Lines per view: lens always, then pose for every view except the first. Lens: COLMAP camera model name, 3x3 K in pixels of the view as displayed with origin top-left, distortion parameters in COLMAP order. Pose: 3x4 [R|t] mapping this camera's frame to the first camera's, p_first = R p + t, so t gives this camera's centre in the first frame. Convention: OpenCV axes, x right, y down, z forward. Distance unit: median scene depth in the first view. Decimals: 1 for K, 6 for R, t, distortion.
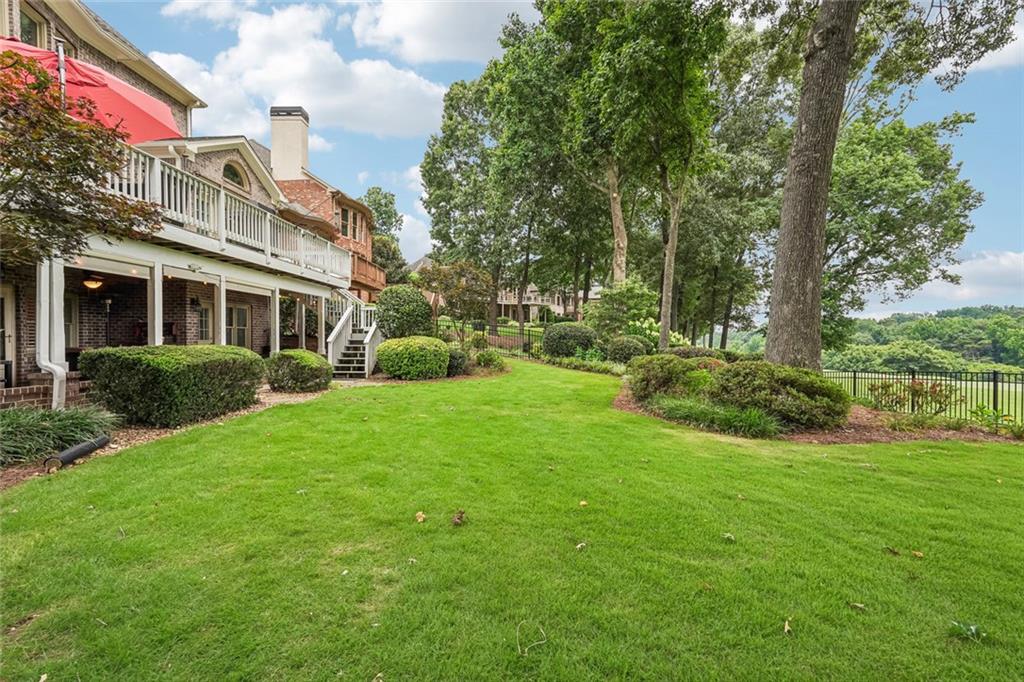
lens RADIAL K [[450.0, 0, 512.1], [0, 450.0, 339.3], [0, 0, 1]] dist [0.020449, 0.000543]
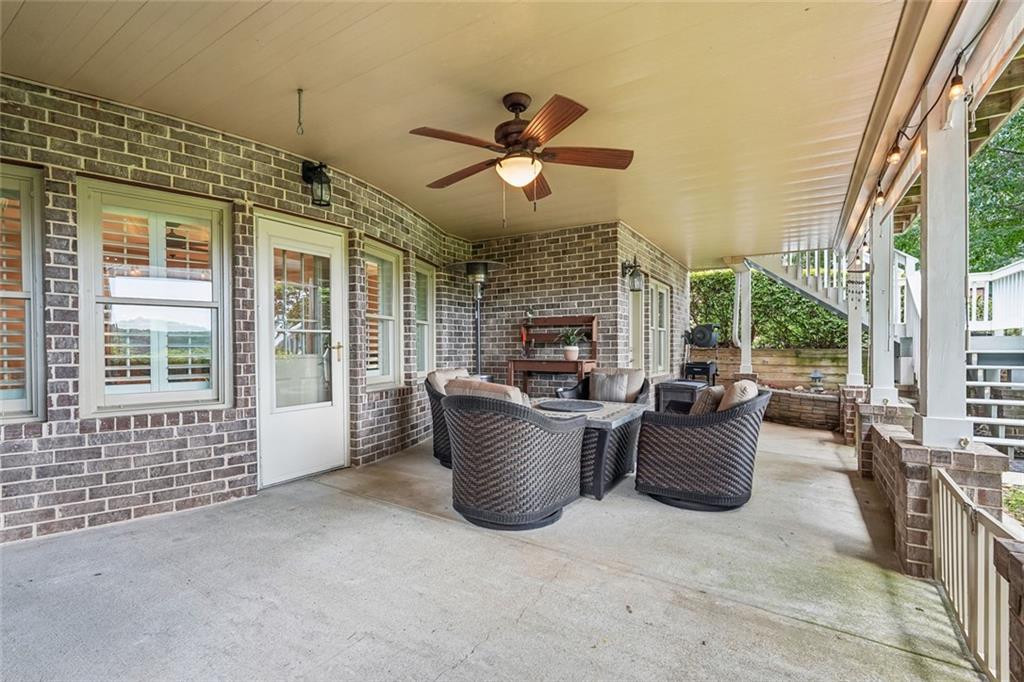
lens RADIAL K [[450.0, 0, 510.8], [0, 450.0, 343.9], [0, 0, 1]] dist [0.020449, 0.000543]
pose [[0.862456, -0.000405, -0.506131, -0.652919], [-0.002511, 0.999984, -0.005079, -0.006627], [0.506125, 0.005651, 0.862442, 0.636057]]
